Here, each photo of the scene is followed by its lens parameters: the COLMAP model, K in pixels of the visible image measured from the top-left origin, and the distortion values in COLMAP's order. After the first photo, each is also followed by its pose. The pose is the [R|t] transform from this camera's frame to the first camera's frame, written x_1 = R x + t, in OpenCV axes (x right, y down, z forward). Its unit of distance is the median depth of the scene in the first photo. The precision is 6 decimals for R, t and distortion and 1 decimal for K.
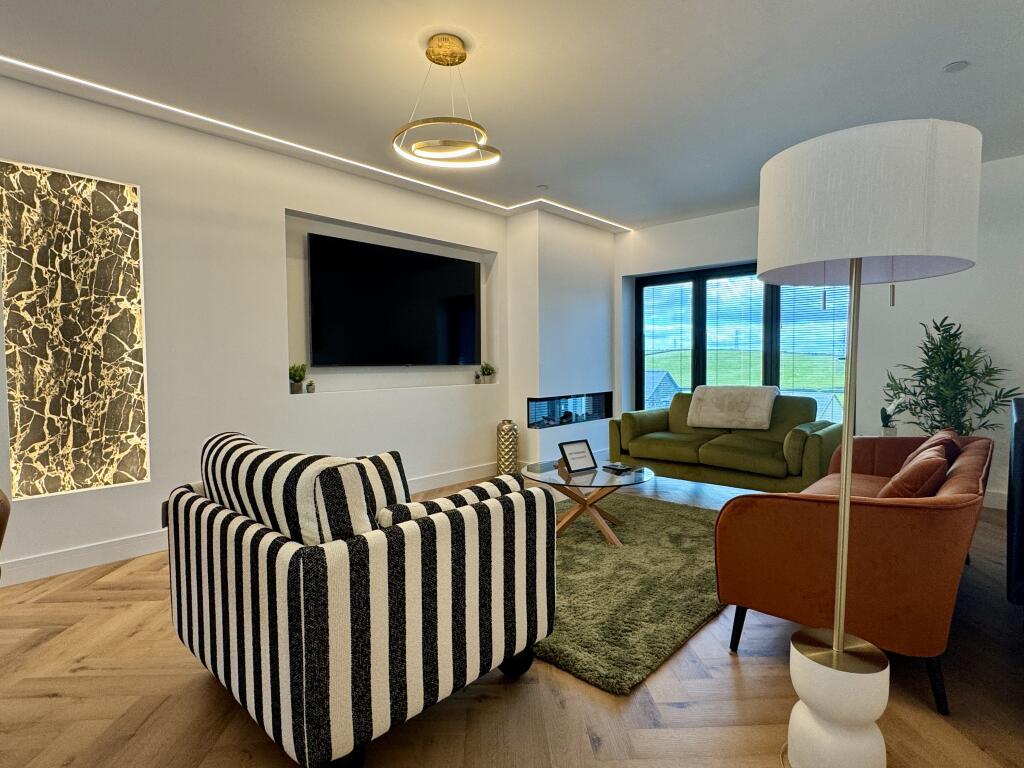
lens RADIAL K [[534.1, 0, 509.1], [0, 534.1, 384.9], [0, 0, 1]] dist [-0.004354, -0.000144]
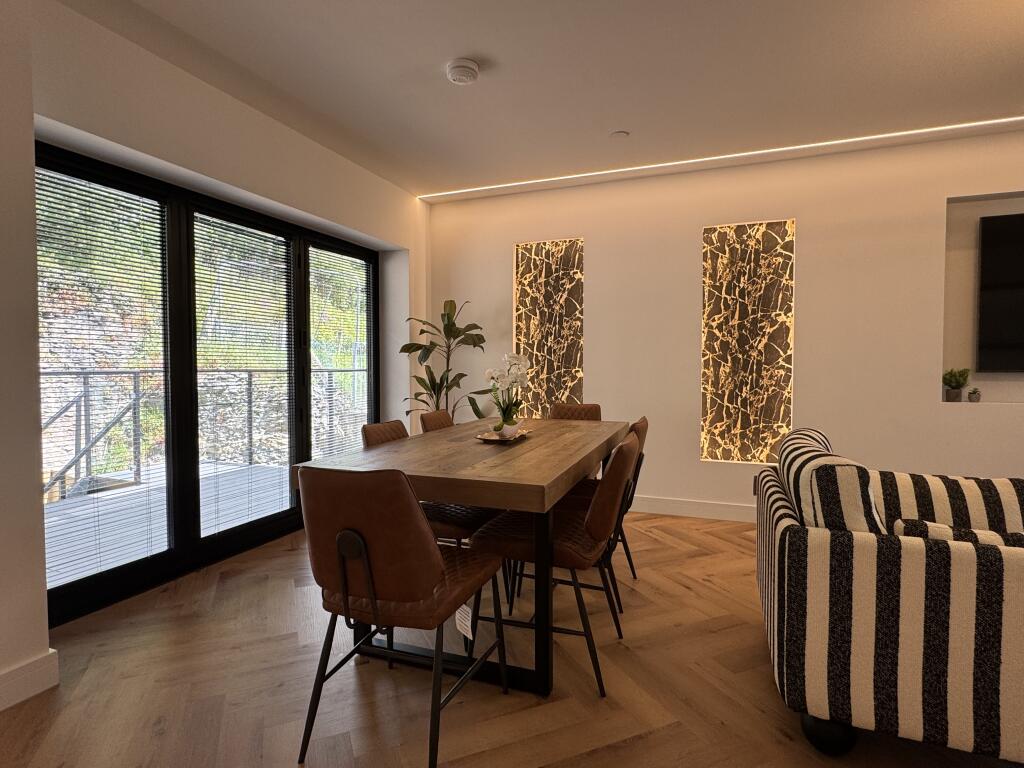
lens RADIAL K [[534.1, 0, 509.1], [0, 534.1, 384.9], [0, 0, 1]] dist [-0.004354, -0.000144]
pose [[0.361496, 0.043121, -0.931376, 0.211423], [-0.041263, 0.998691, 0.030222, -0.009965], [0.931460, 0.027506, 0.362802, -0.024104]]
